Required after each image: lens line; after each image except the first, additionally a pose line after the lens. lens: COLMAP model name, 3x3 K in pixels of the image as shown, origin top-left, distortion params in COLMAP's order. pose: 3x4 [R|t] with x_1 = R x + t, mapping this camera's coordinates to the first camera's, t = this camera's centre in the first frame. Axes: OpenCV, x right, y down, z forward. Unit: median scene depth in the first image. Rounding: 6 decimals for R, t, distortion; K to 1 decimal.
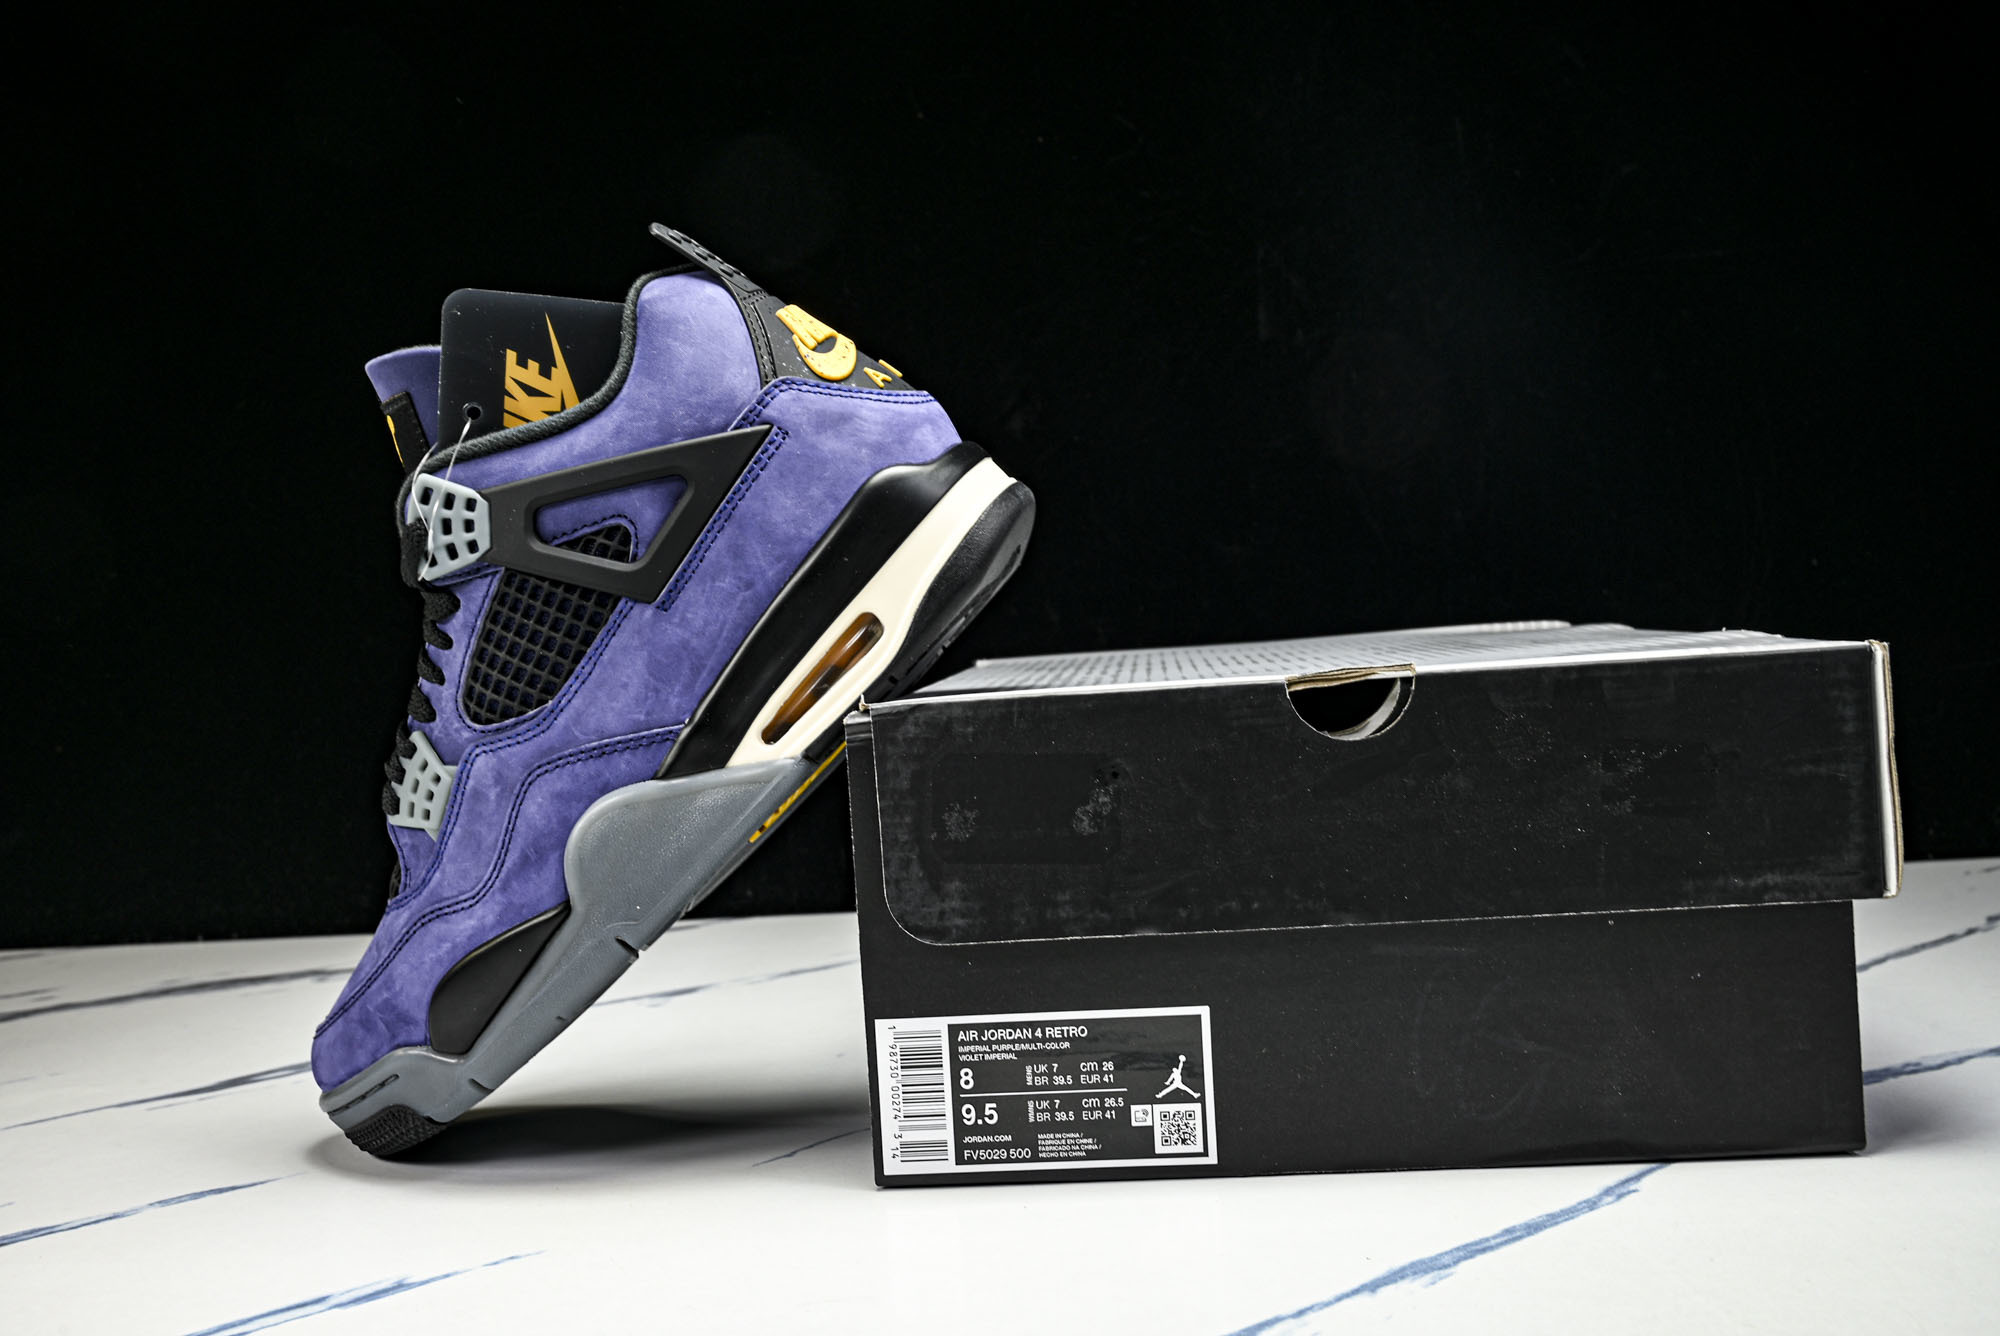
lens RADIAL K [[1994.8, 0, 1000.0], [0, 1994.8, 668.0], [0, 0, 1]] dist [0.000504, 0.010246]
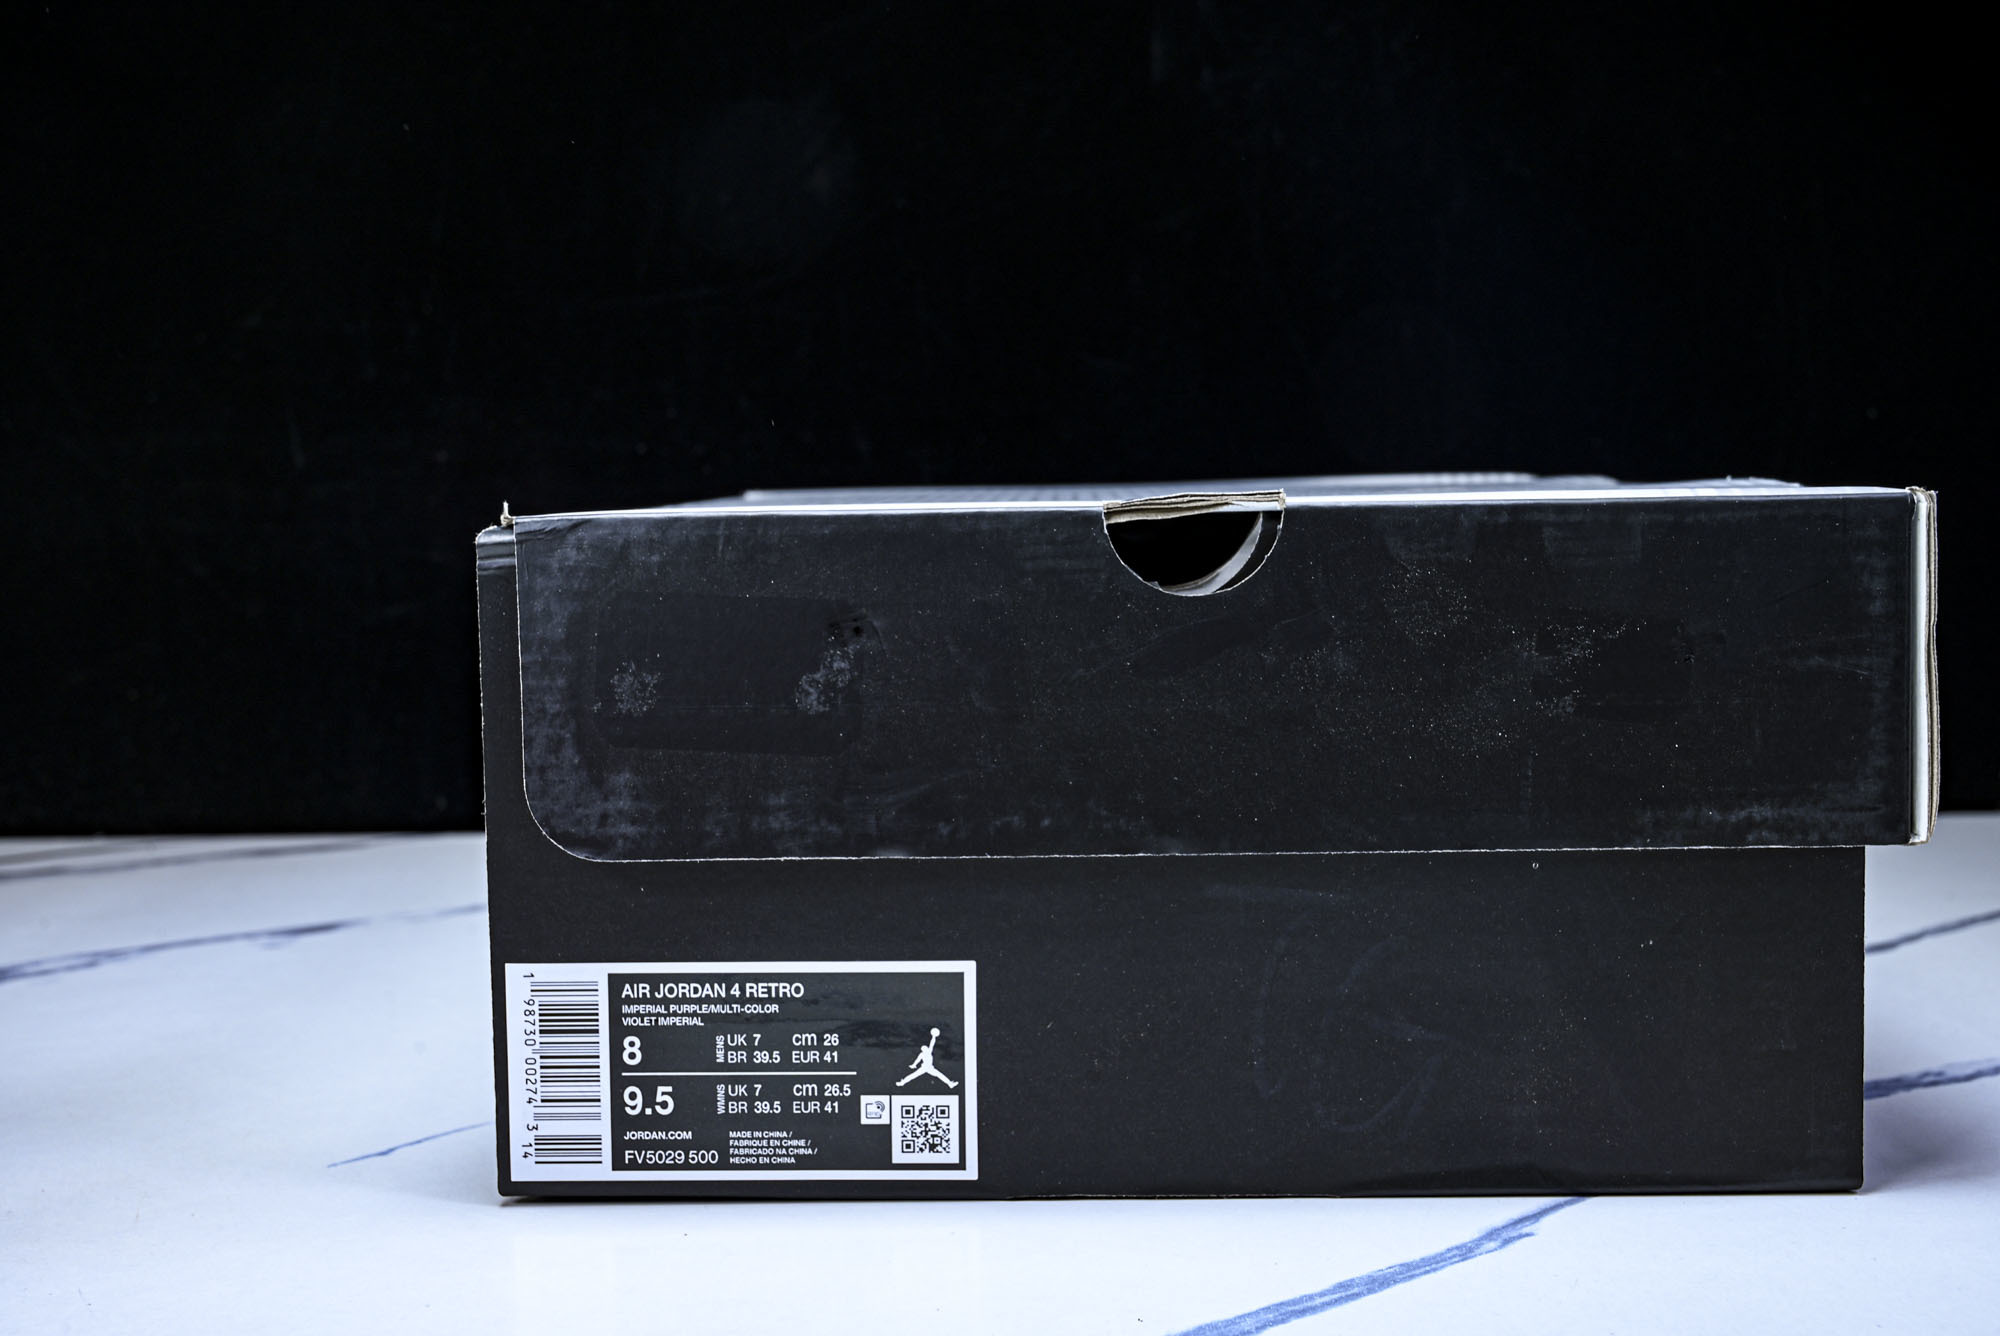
lens RADIAL K [[2546.9, 0, 1000.0], [0, 2546.9, 668.0], [0, 0, 1]] dist [0.002178, -0.053228]
pose [[0.997739, 0.042227, 0.052279, 0.061473], [-0.044524, 0.998057, 0.043577, 0.025068], [-0.050337, -0.045806, 0.997681, 0.096972]]
